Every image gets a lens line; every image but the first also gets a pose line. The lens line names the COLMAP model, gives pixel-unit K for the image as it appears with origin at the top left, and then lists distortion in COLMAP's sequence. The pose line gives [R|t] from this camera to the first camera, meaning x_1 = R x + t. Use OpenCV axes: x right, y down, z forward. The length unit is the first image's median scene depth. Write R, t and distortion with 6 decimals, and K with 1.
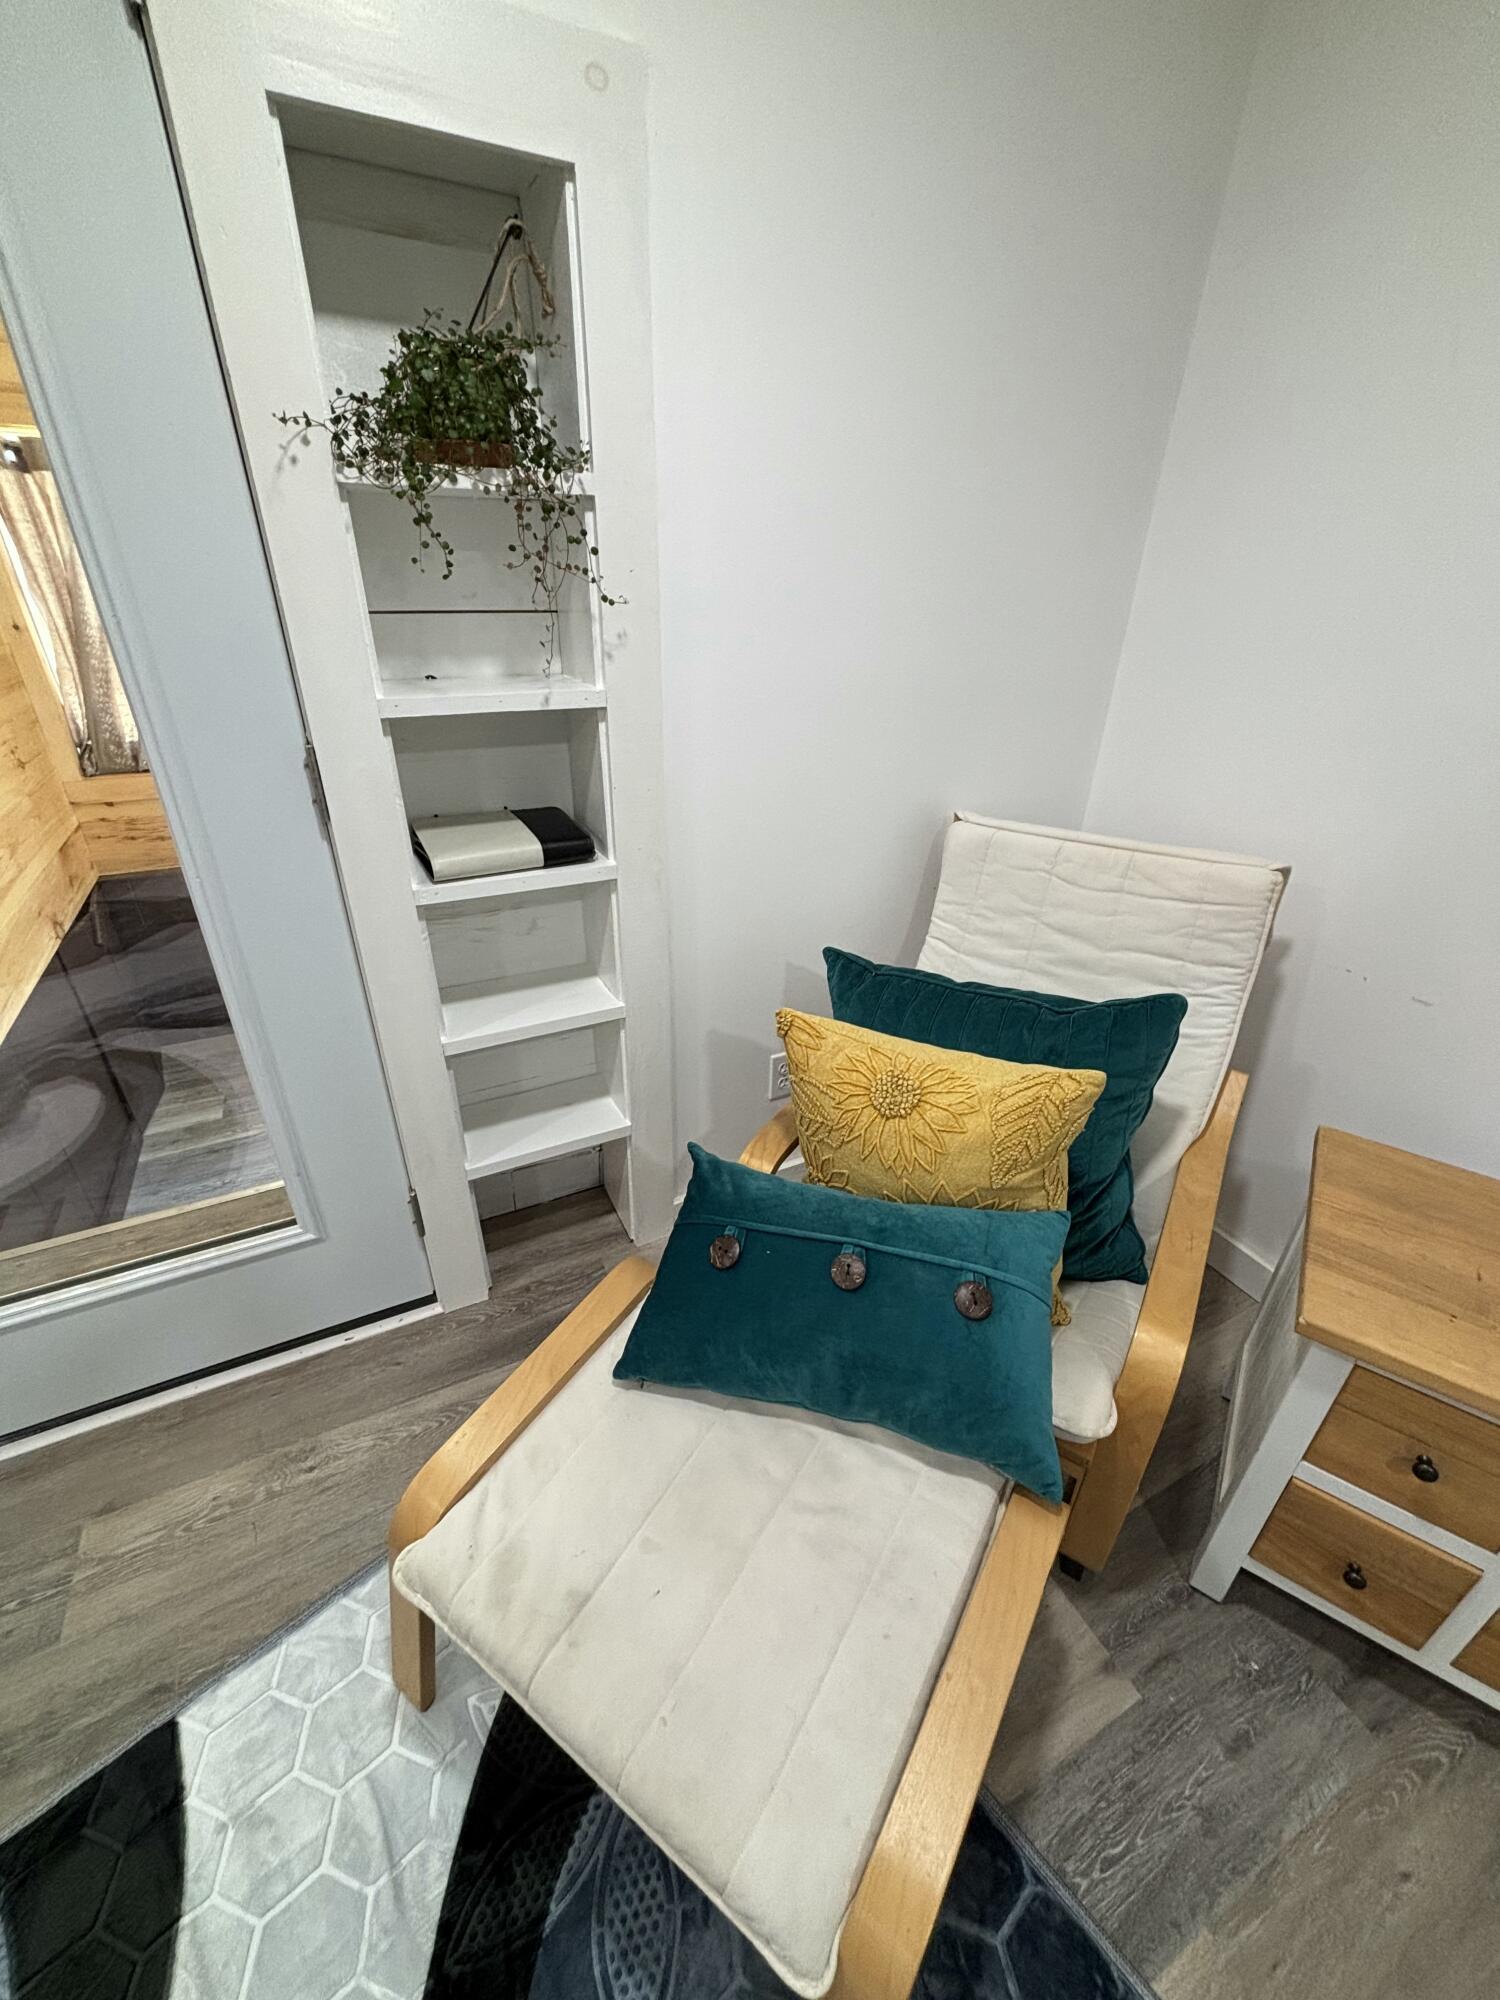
lens RADIAL K [[801.5, 0, 749.8], [0, 801.5, 1001.4], [0, 0, 1]] dist [0.000002, 0.000009]
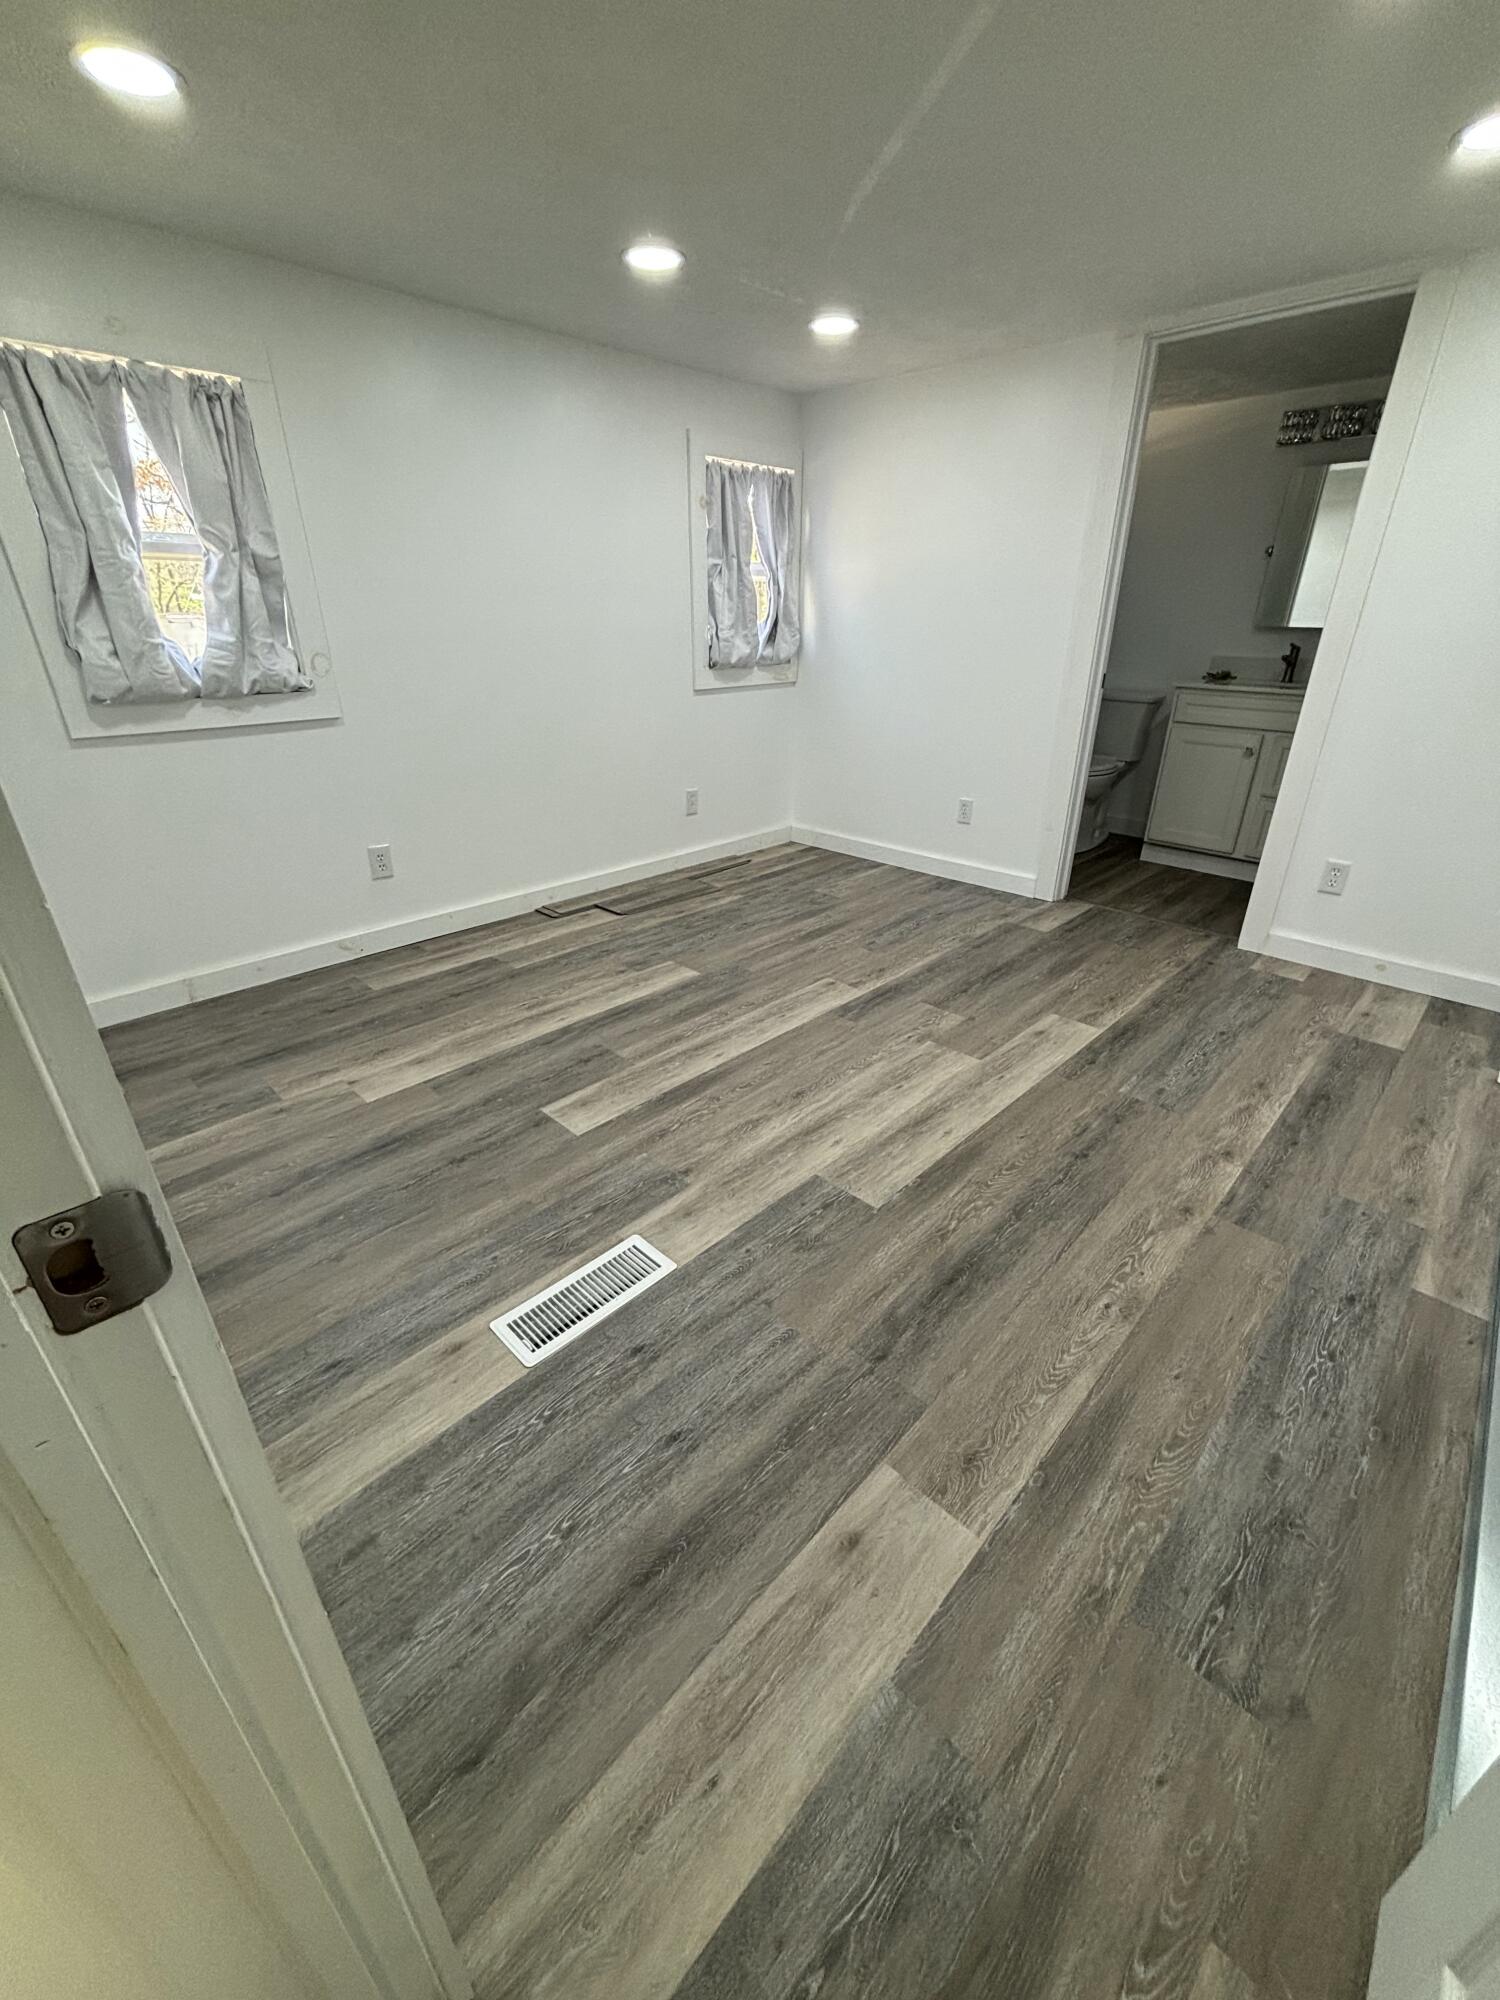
lens RADIAL K [[801.5, 0, 750.6], [0, 801.5, 996.7], [0, 0, 1]] dist [0.000002, 0.000009]
pose [[-0.944979, 0.077060, -0.317924, 1.784666], [-0.229429, 0.536646, 0.812018, -0.253179], [0.233187, 0.840282, -0.489439, 0.870127]]
